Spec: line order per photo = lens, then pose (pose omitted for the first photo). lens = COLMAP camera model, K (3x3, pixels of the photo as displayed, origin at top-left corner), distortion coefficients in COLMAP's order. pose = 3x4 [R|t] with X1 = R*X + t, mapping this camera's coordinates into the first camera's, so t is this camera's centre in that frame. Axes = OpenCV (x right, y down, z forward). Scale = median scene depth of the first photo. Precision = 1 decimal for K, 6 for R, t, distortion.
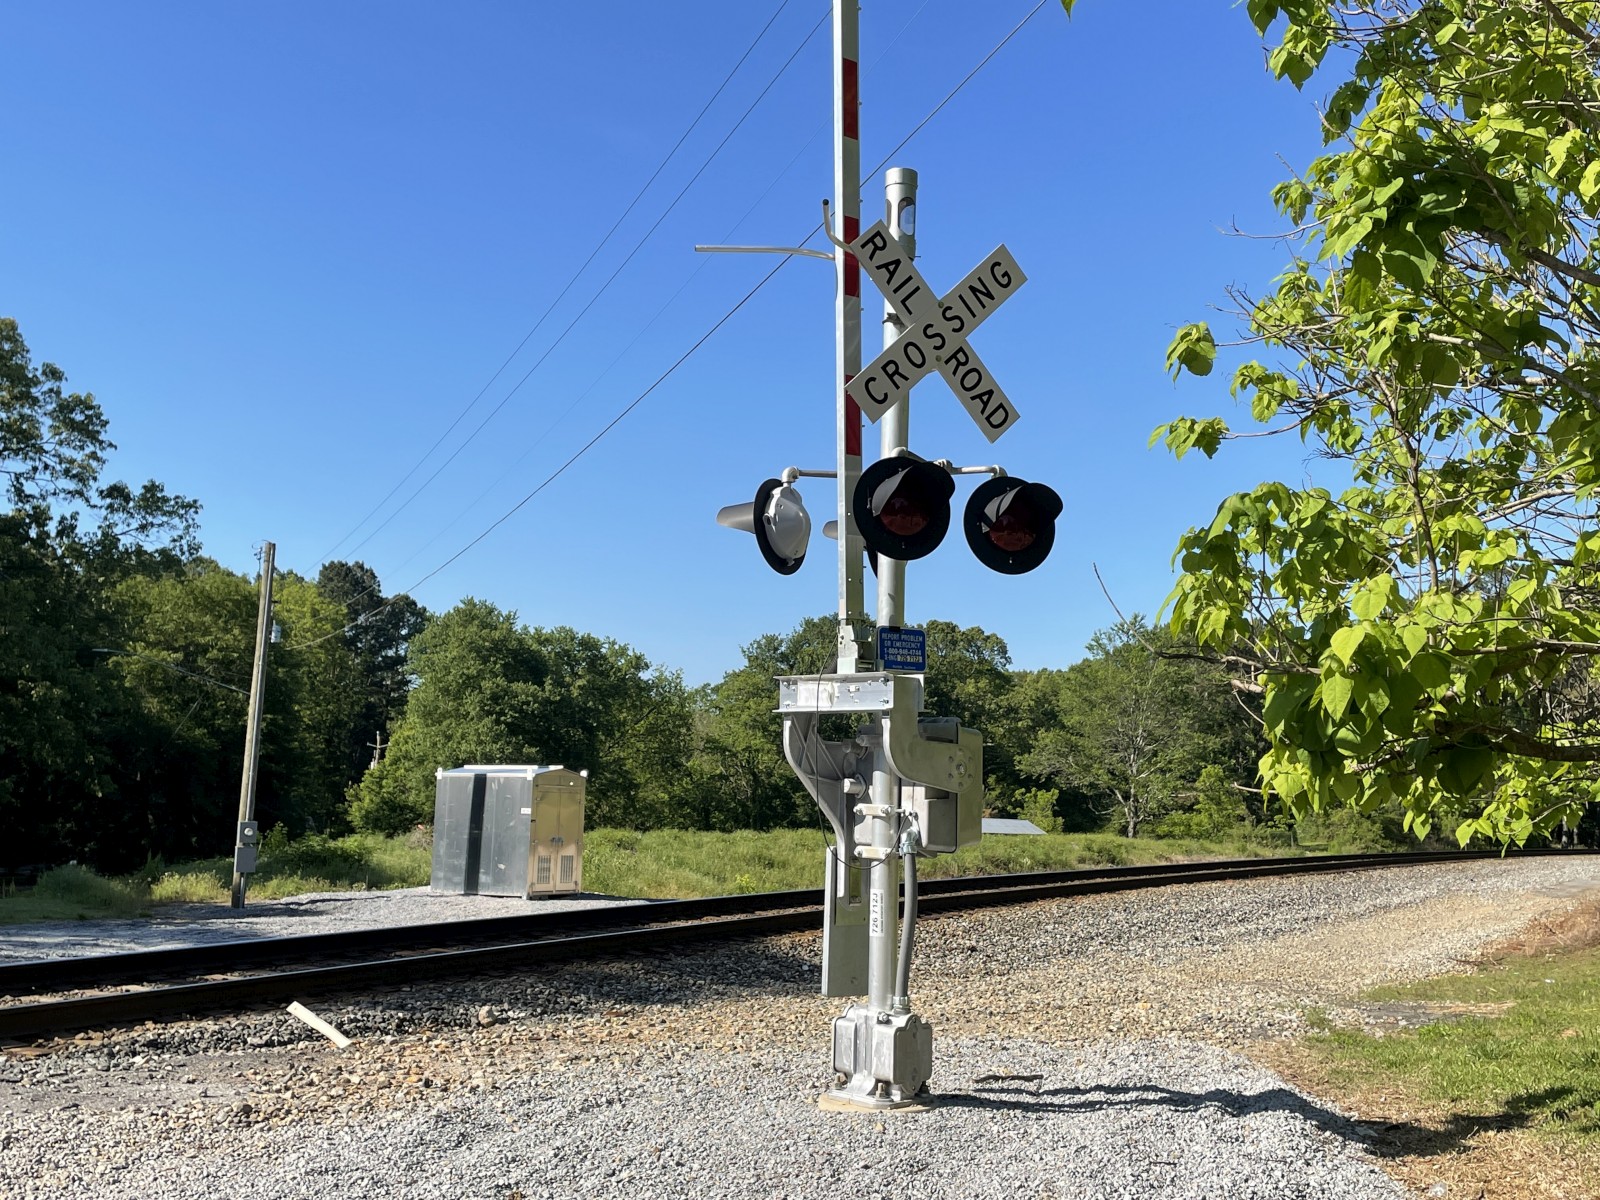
lens RADIAL K [[1722.3, 0, 800.0], [0, 1722.3, 600.0], [0, 0, 1]] dist [0.150925, -0.261599]
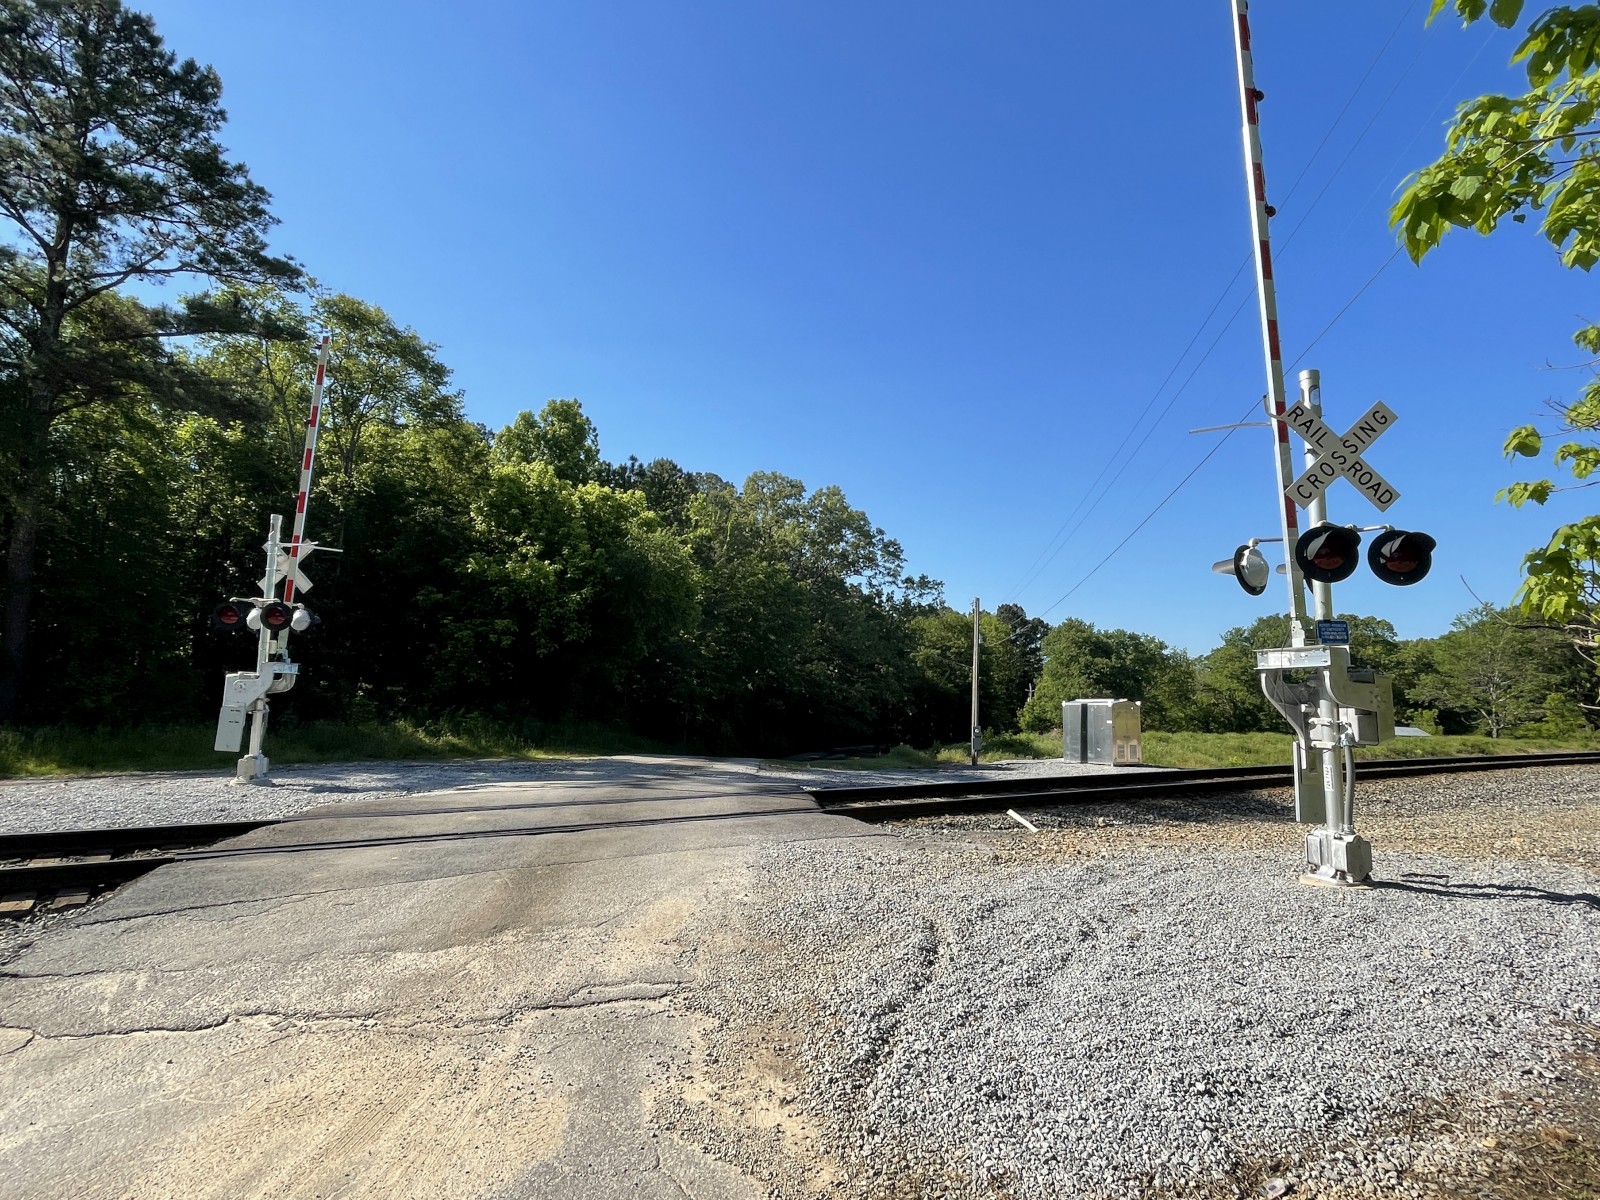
lens RADIAL K [[822.1, 0, 800.0], [0, 822.1, 600.0], [0, 0, 1]] dist [-0.001882, 0.001949]
pose [[0.873739, -0.071891, -0.481053, -0.001858], [0.059115, 0.997381, -0.041682, -0.000288], [0.482790, 0.007982, 0.875700, -0.003222]]
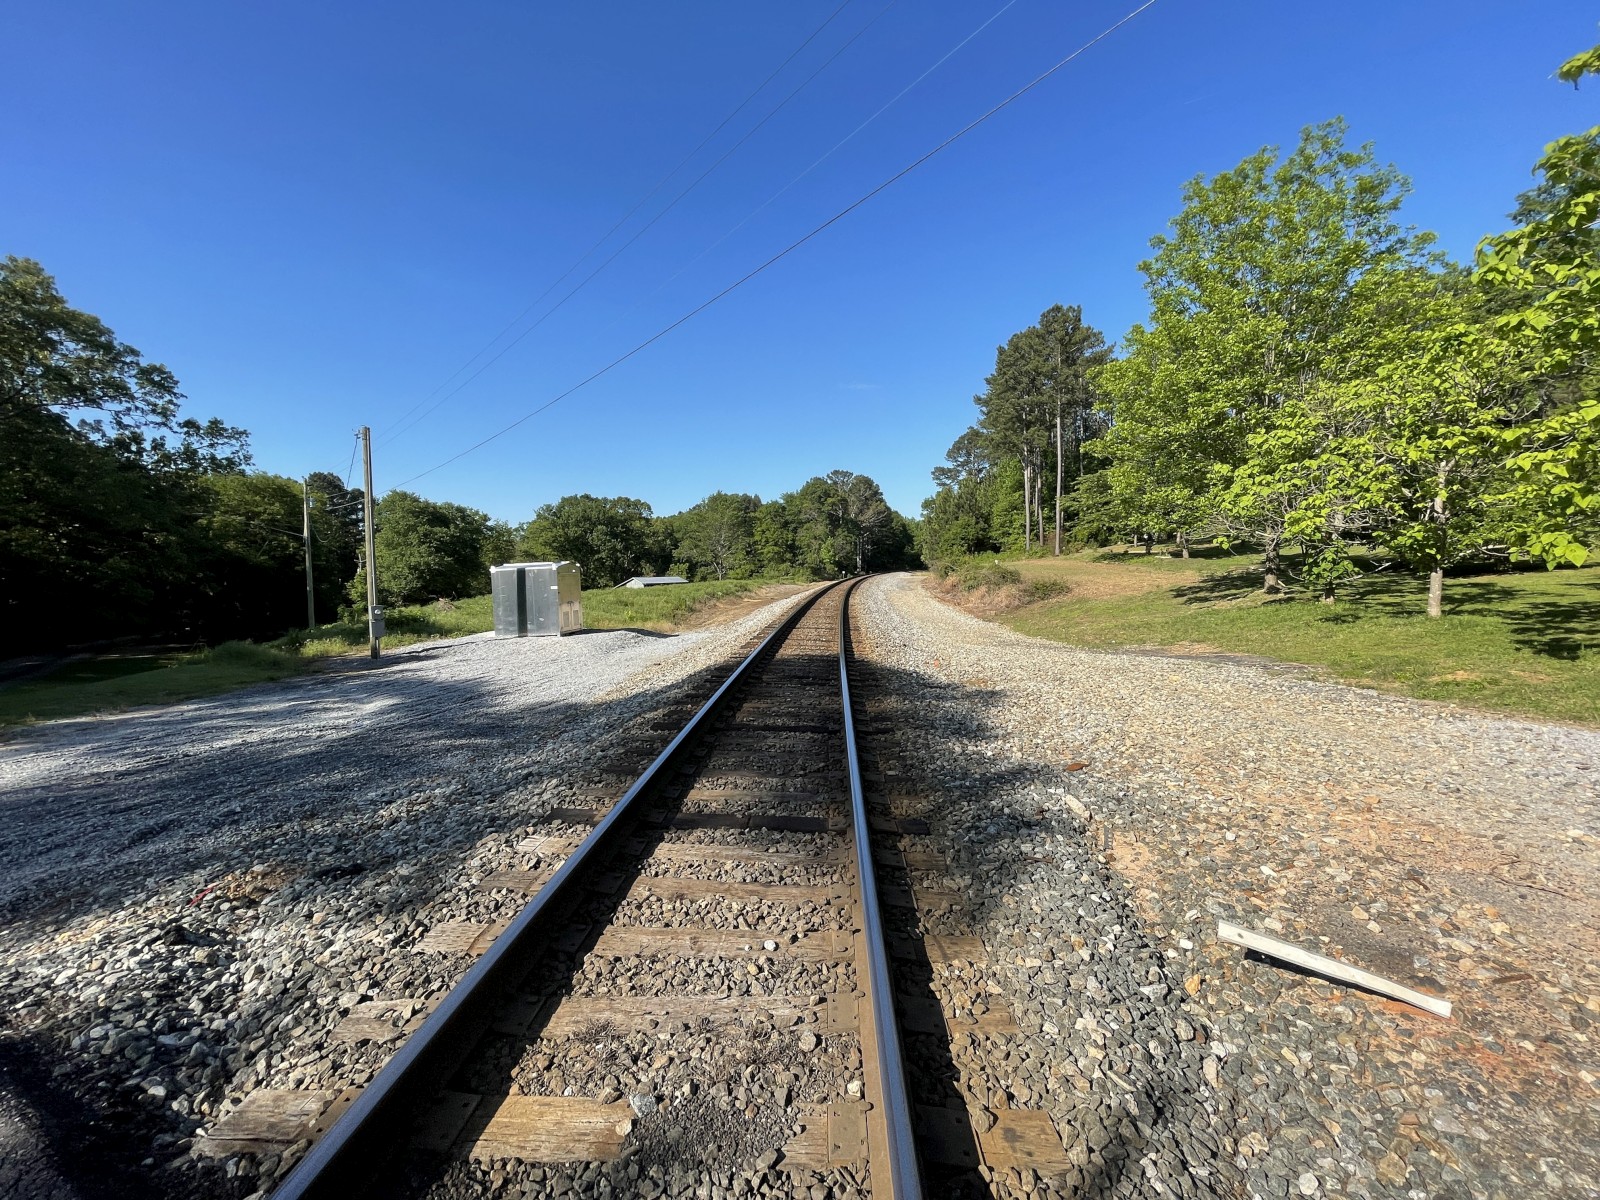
lens RADIAL K [[627.6, 0, 819.4], [0, 627.6, 604.3], [0, 0, 1]] dist [-0.034815, 0.005575]
pose [[0.902984, -0.084714, 0.421240, -0.100755], [0.009589, 0.984100, 0.177355, 0.015637], [-0.429567, -0.156110, 0.889439, 0.173869]]
